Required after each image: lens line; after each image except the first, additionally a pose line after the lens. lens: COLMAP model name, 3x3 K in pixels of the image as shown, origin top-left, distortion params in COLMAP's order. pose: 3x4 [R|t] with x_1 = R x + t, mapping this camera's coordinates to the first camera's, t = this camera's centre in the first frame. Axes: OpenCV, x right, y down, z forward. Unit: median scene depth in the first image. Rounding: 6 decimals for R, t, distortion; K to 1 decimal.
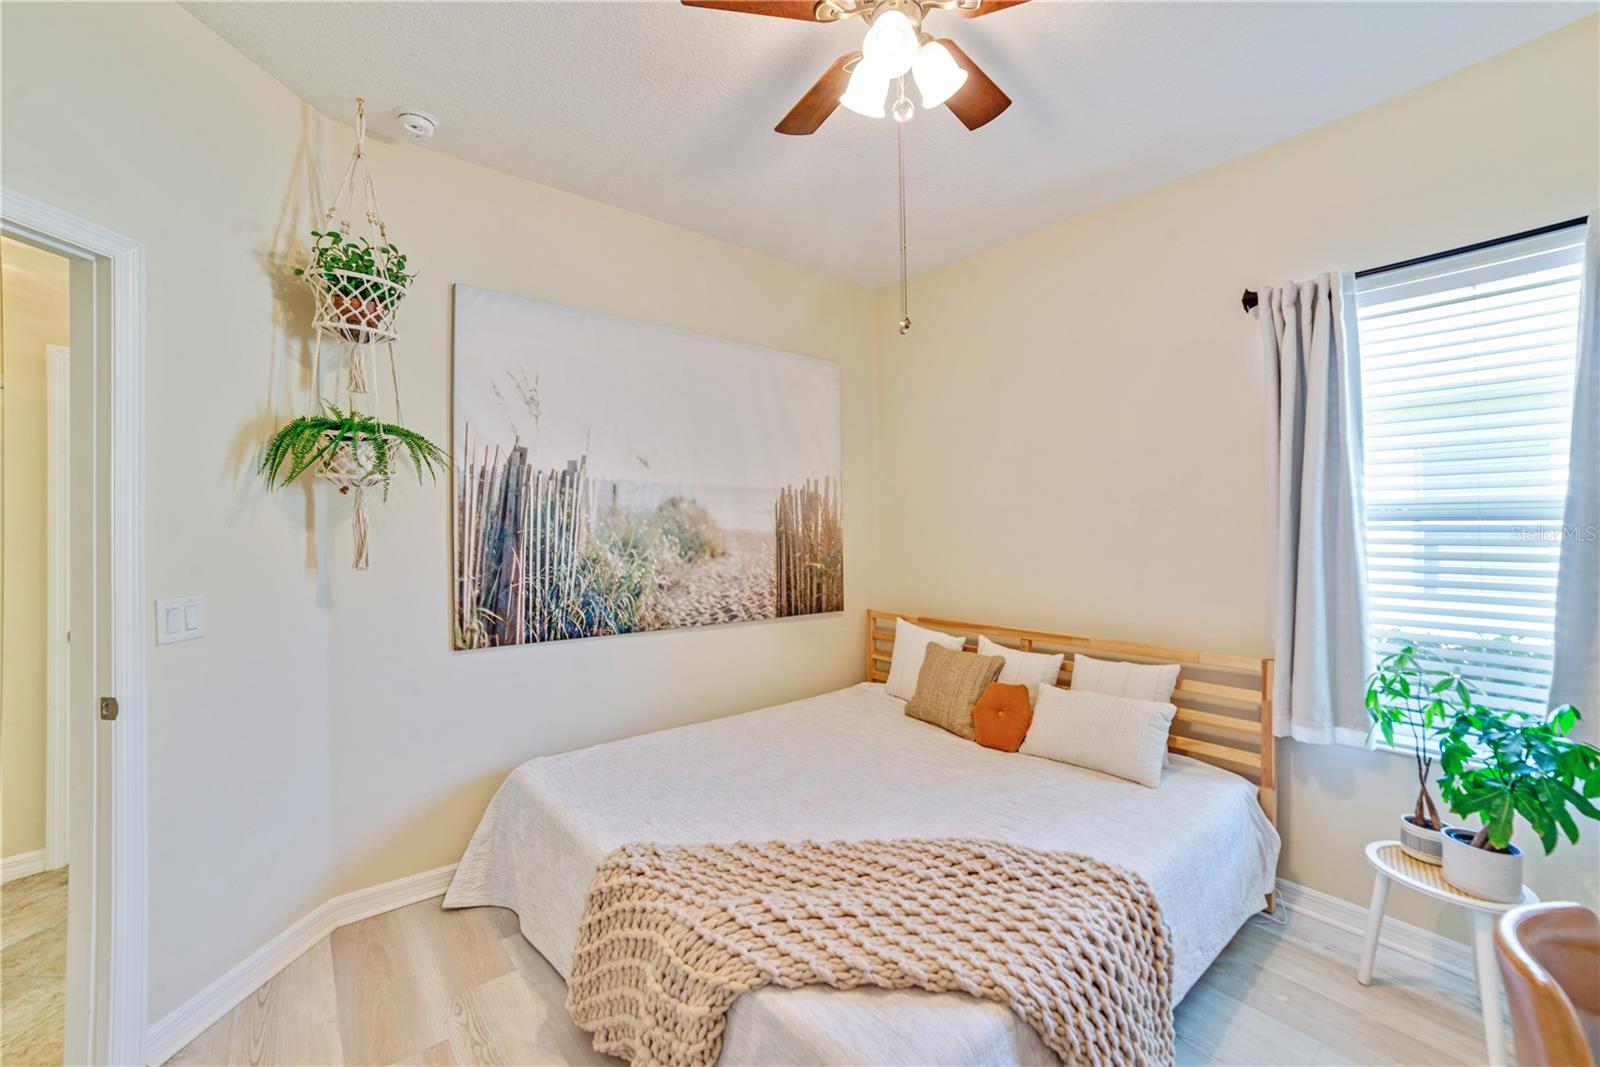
lens RADIAL K [[655.1, 0, 790.3], [0, 655.1, 525.2], [0, 0, 1]] dist [-0.062806, 0.023509]
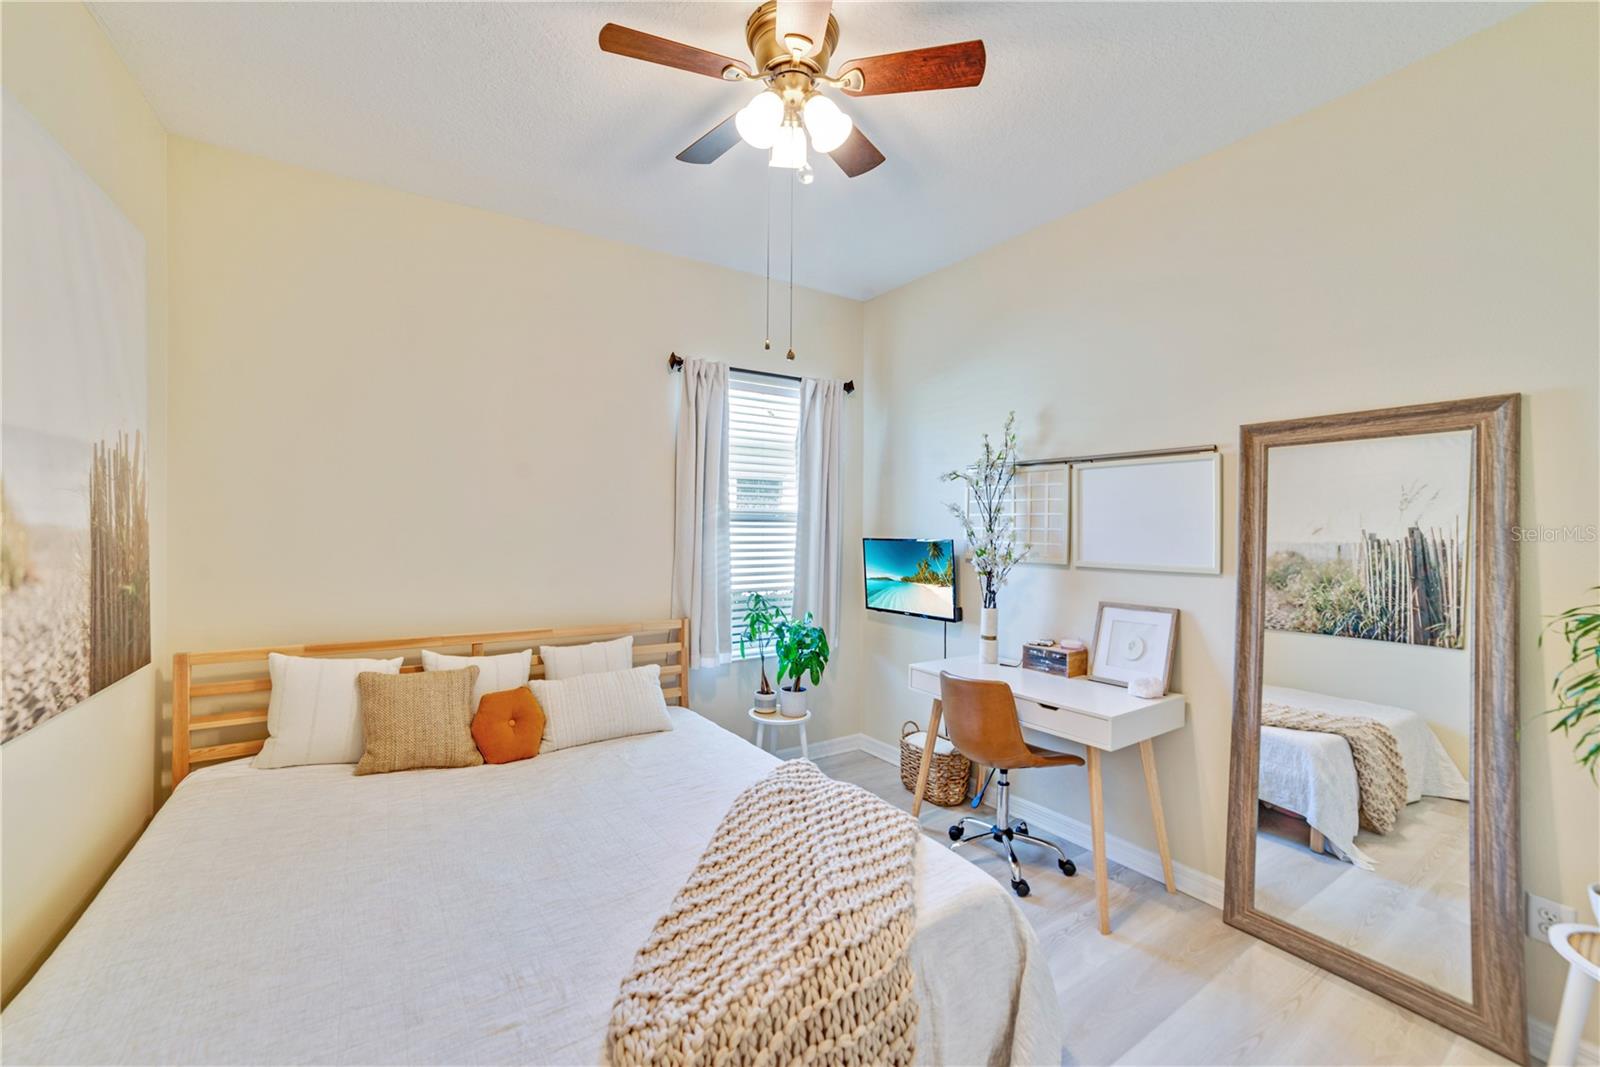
lens RADIAL K [[655.1, 0, 802.4], [0, 655.1, 513.0], [0, 0, 1]] dist [-0.062806, 0.023509]
pose [[0.104203, 0.018256, 0.994388, -0.525734], [-0.013546, 0.999765, -0.016935, -0.002198], [-0.994464, -0.011706, 0.104426, 0.456584]]
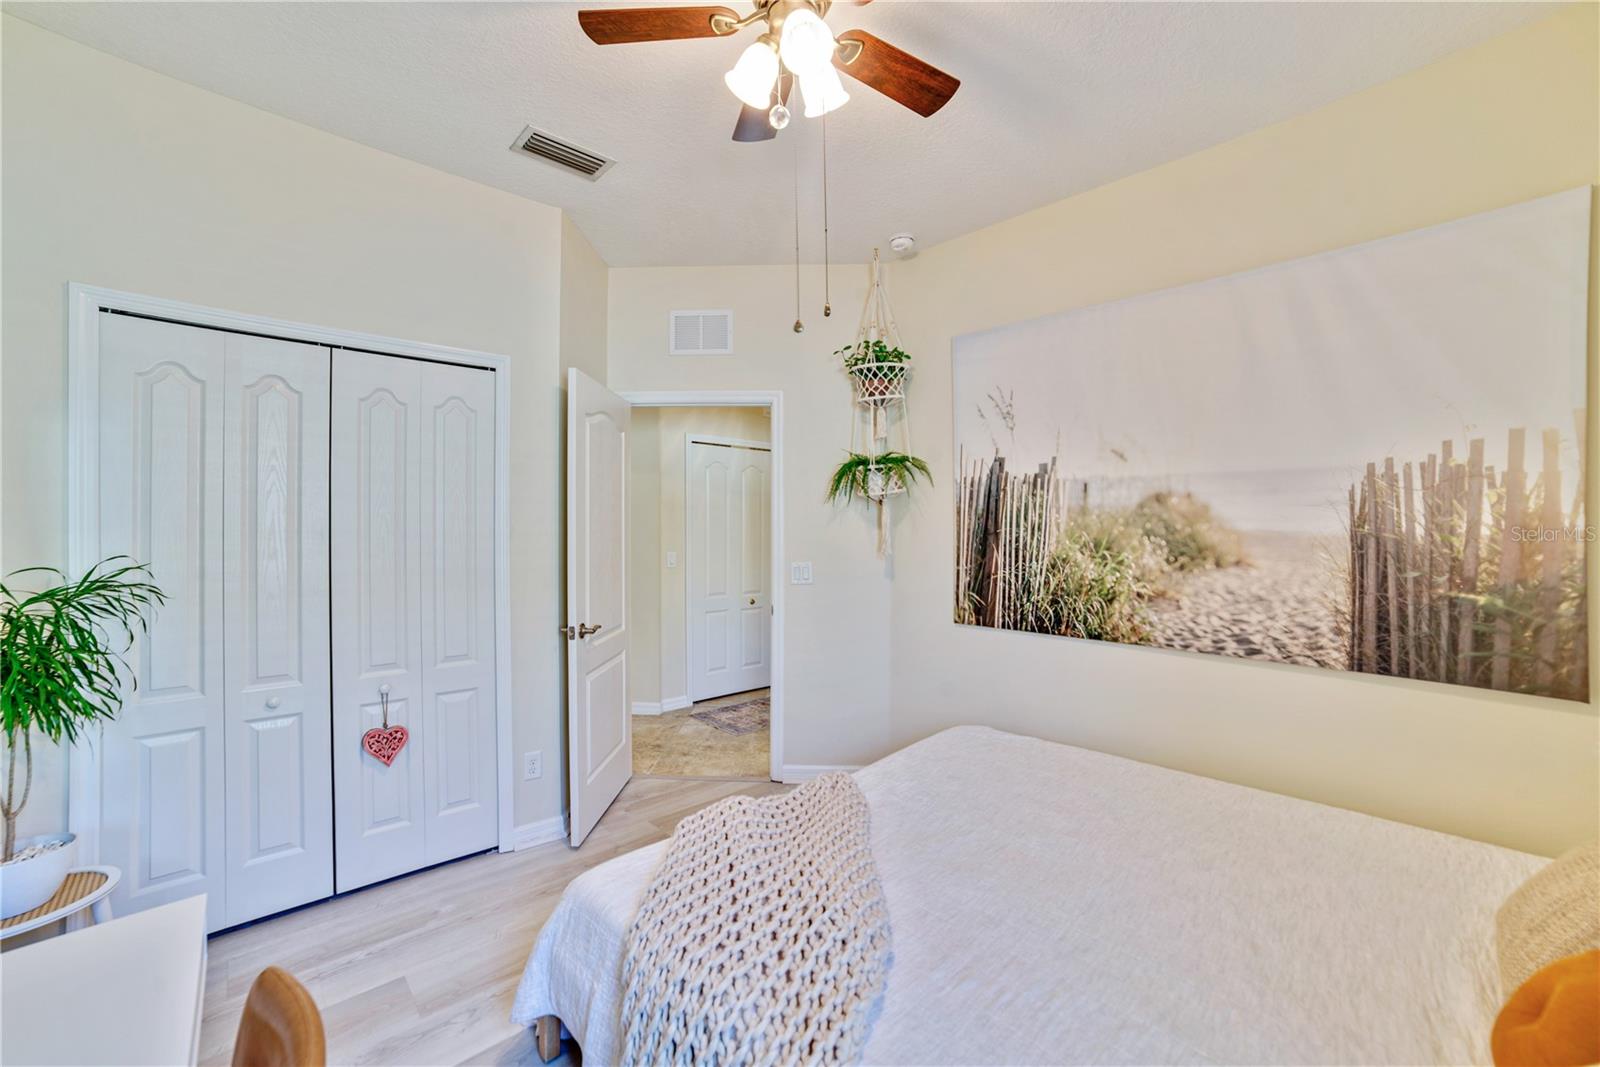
lens RADIAL K [[655.1, 0, 789.0], [0, 655.1, 524.0], [0, 0, 1]] dist [-0.062806, 0.023509]
pose [[0.071916, -0.000479, -0.997411, 0.634432], [0.005357, 0.999986, -0.000094, -0.003702], [0.997396, -0.005337, 0.071918, 0.483041]]
